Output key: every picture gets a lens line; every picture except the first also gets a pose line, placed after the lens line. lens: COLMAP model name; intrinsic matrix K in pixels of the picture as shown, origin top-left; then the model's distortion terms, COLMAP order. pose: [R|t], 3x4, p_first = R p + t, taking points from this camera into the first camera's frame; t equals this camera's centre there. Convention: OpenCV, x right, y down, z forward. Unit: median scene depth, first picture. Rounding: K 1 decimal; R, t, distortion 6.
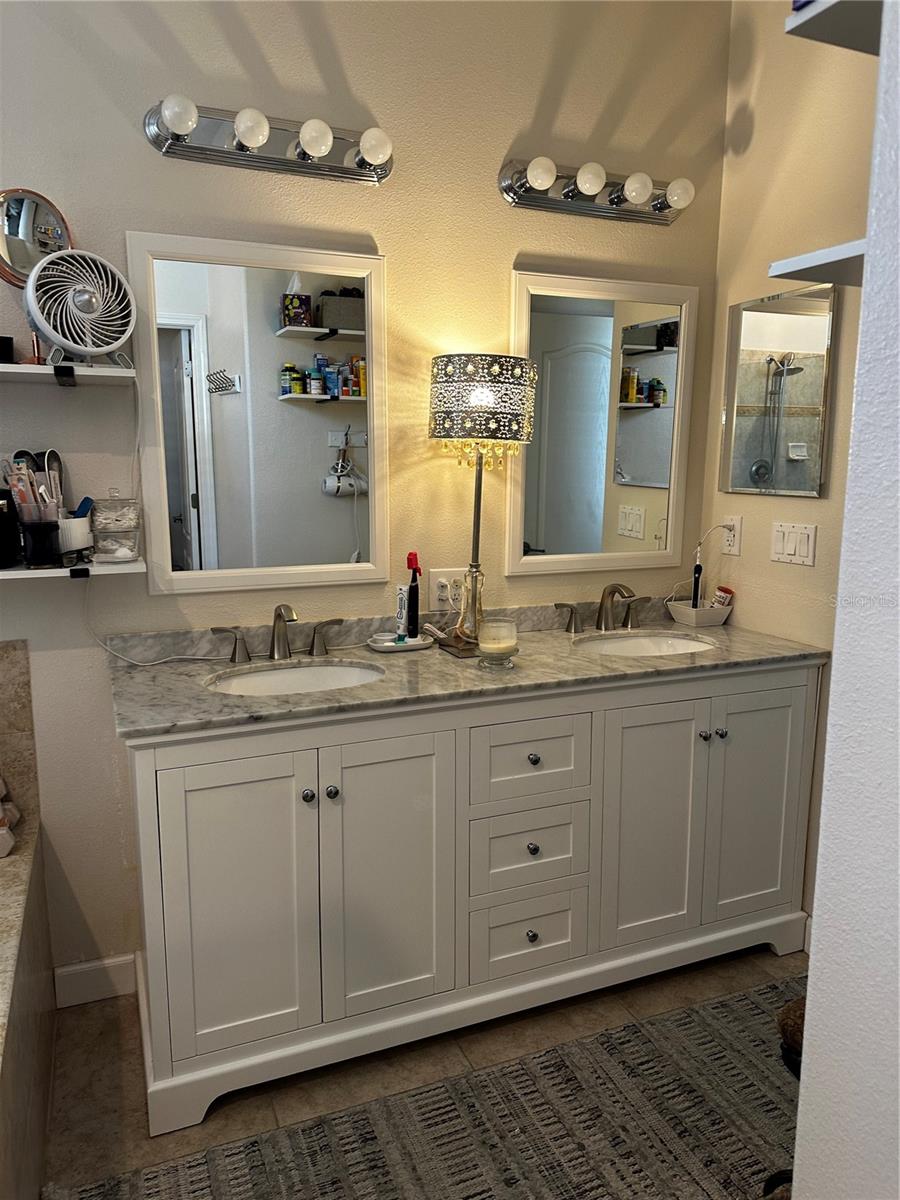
lens RADIAL K [[834.2, 0, 451.1], [0, 834.2, 605.0], [0, 0, 1]] dist [0.090241, -0.121094]
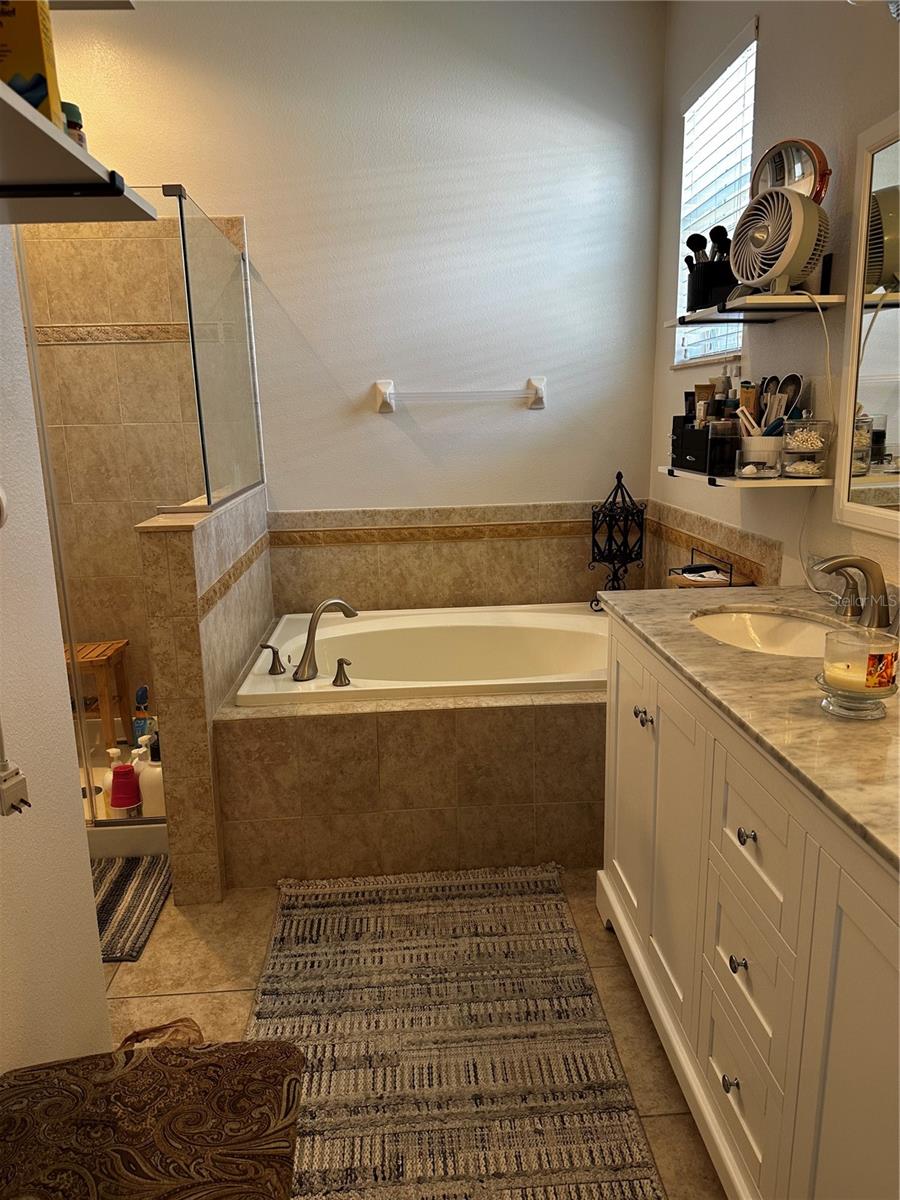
lens RADIAL K [[834.2, 0, 451.1], [0, 834.2, 605.0], [0, 0, 1]] dist [0.090241, -0.121094]
pose [[-0.331968, 0.214646, -0.918545, 0.780955], [-0.137459, 0.952364, 0.272228, -0.140144], [0.933222, 0.216633, -0.286649, 0.994118]]
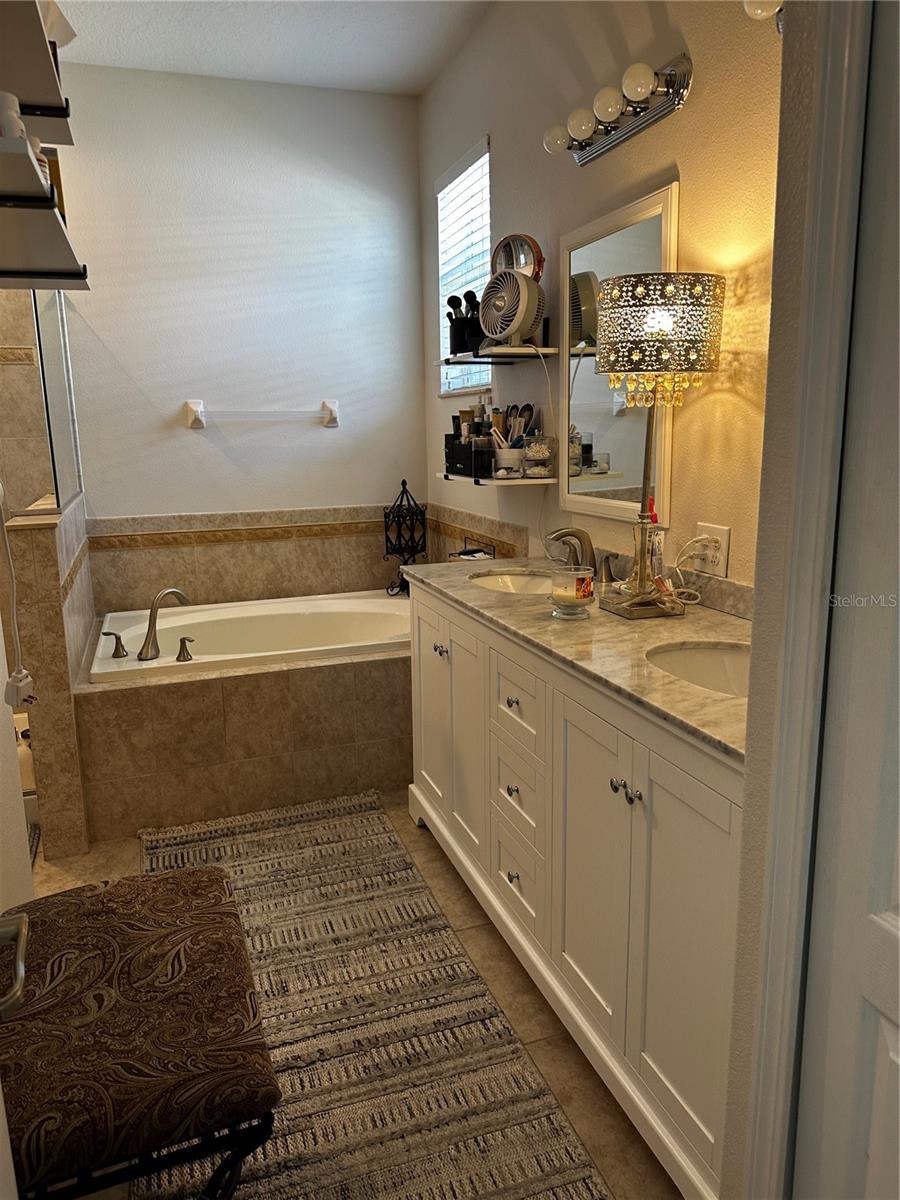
lens RADIAL K [[832.2, 0, 447.2], [0, 832.2, 604.7], [0, 0, 1]] dist [0.188746, -0.377322]
pose [[-0.070012, 0.203676, -0.976532, 1.123278], [-0.148785, 0.965852, 0.212115, -0.137684], [0.986388, 0.160144, -0.037318, 1.000133]]
